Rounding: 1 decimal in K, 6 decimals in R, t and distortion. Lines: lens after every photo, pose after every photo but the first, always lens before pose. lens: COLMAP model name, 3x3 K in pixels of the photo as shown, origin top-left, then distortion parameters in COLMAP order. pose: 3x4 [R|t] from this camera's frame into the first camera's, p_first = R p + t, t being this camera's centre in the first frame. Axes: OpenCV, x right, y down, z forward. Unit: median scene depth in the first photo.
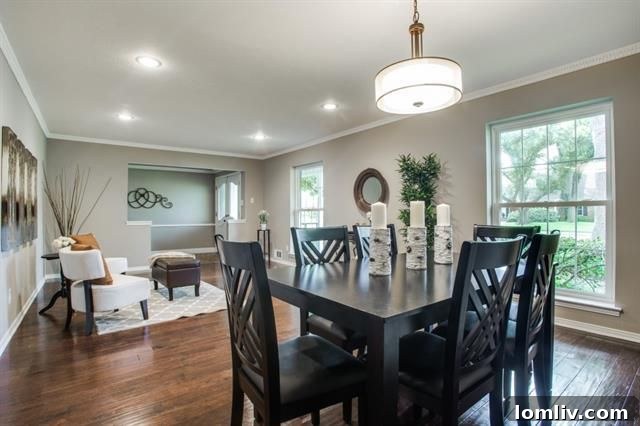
lens RADIAL K [[314.9, 0, 322.3], [0, 314.9, 212.2], [0, 0, 1]] dist [-0.089198, 0.025686]
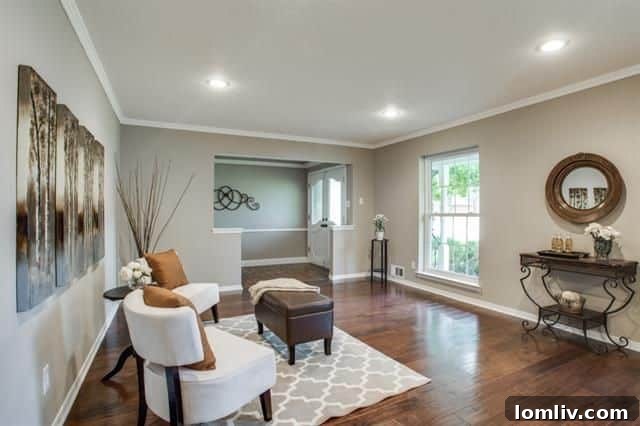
lens RADIAL K [[314.9, 0, 322.3], [0, 314.9, 212.2], [0, 0, 1]] dist [-0.089198, 0.025686]
pose [[0.981446, 0.005209, -0.191669, -0.245217], [-0.003727, 0.999960, 0.008092, -0.023135], [0.191703, -0.007228, 0.981426, 0.307262]]
